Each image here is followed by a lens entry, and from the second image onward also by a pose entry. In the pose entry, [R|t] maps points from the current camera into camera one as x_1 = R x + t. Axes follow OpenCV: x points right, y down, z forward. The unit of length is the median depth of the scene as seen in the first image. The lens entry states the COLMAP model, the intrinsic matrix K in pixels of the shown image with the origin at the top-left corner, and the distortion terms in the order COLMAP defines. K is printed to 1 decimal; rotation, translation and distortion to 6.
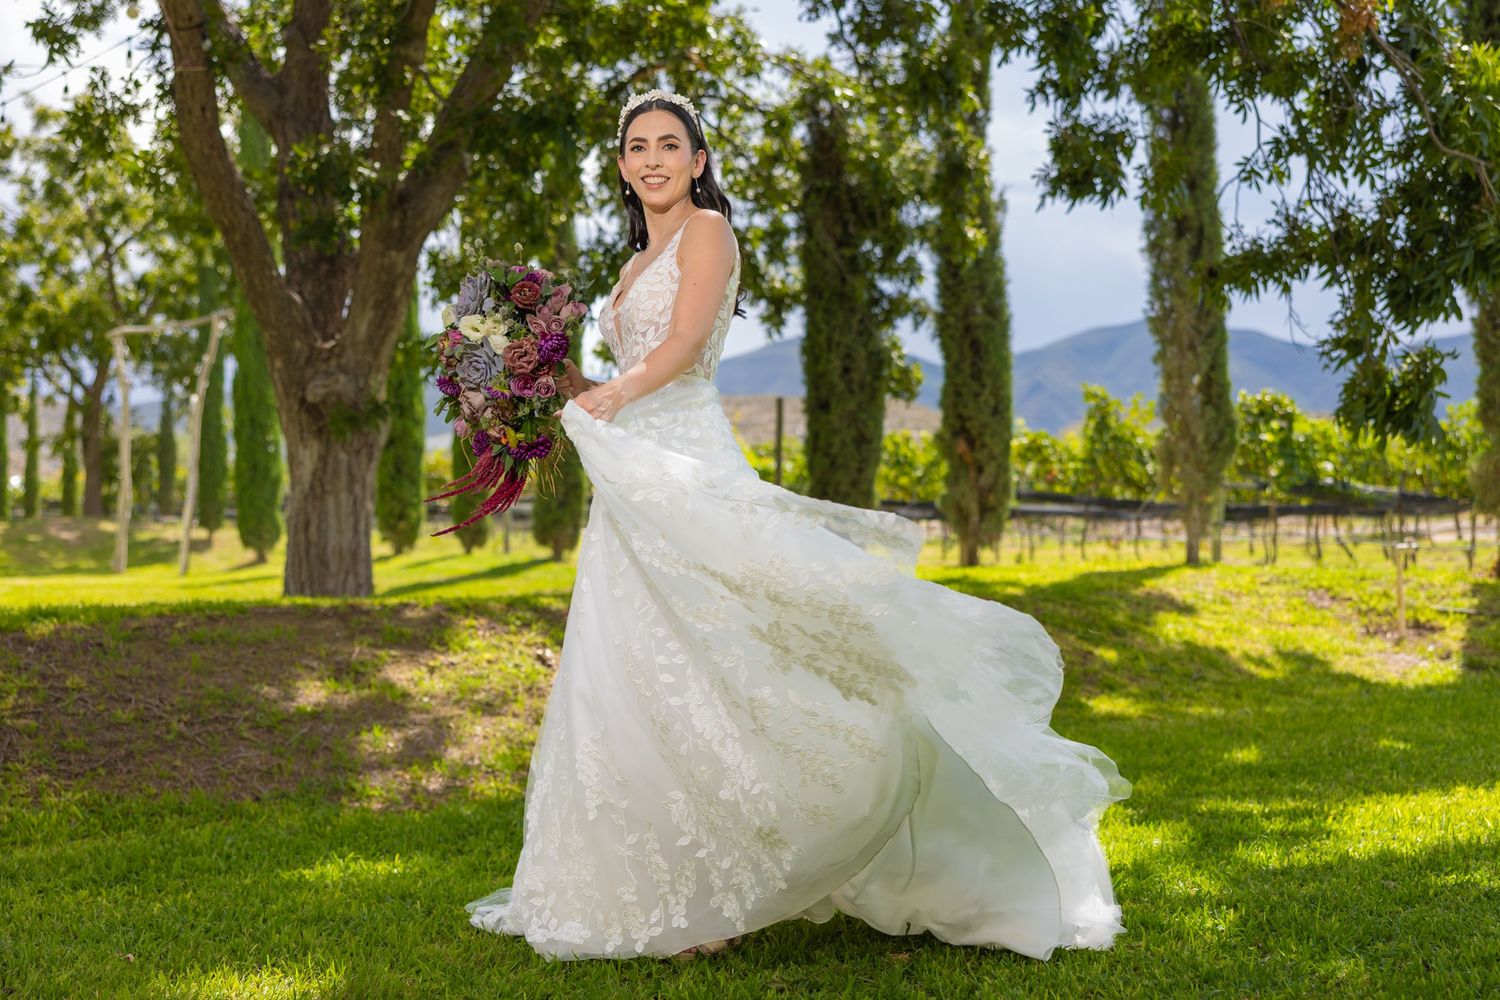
lens RADIAL K [[1688.9, 0, 750.0], [0, 1688.9, 500.0], [0, 0, 1]] dist [-0.007509, 0.009342]
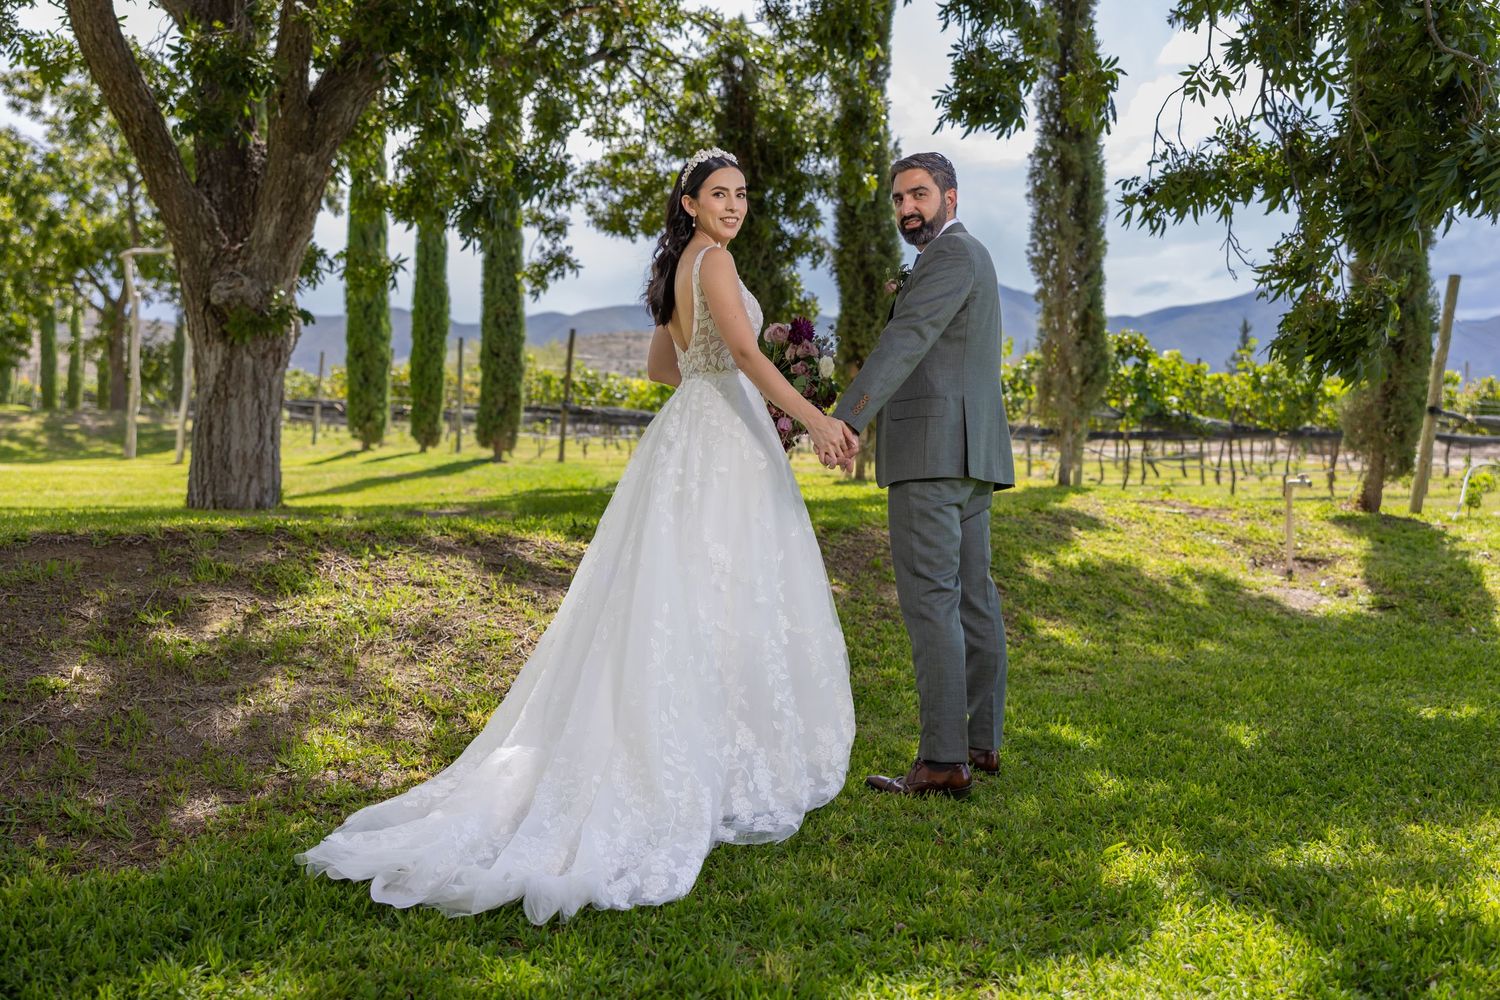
lens RADIAL K [[1352.7, 0, 765.7], [0, 1352.7, 500.6], [0, 0, 1]] dist [0.002926, 0.003334]
pose [[0.996962, 0.024557, 0.073922, 0.003633], [-0.029250, 0.997579, 0.063089, -0.001585], [-0.072194, -0.065060, 0.995266, 0.107870]]
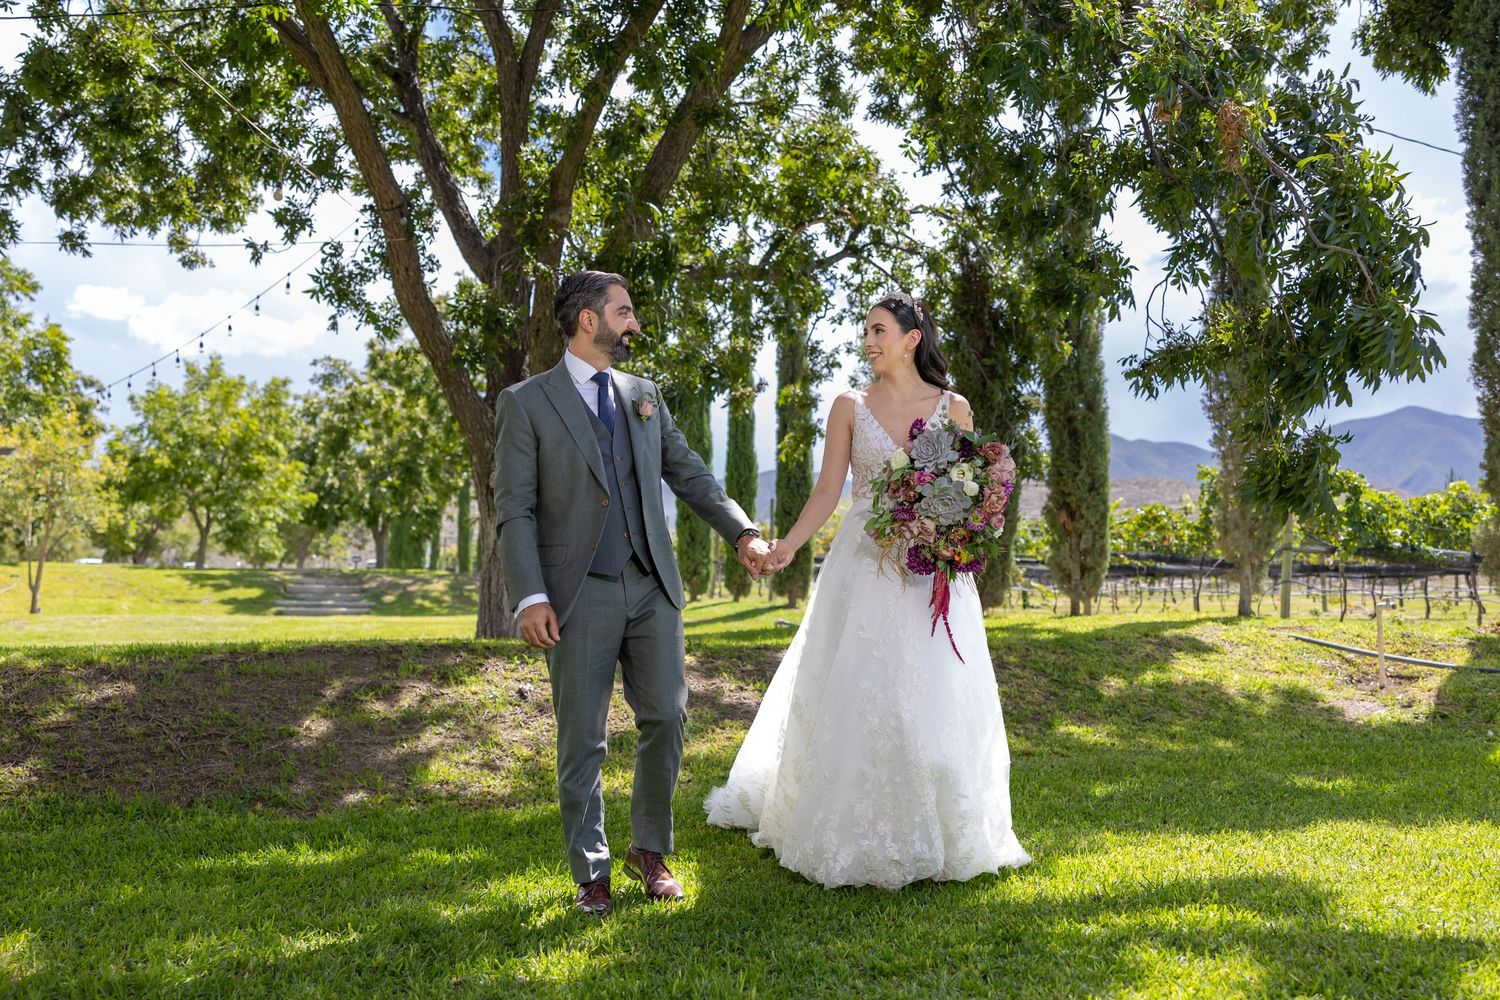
lens RADIAL K [[1279.7, 0, 690.0], [0, 1279.7, 556.7], [0, 0, 1]] dist [0.001176, 0.009182]
pose [[0.972426, -0.000600, -0.233210, 0.074485], [-0.000040, 0.999996, -0.002741, -0.000738], [0.233211, 0.002674, 0.972422, 0.037574]]
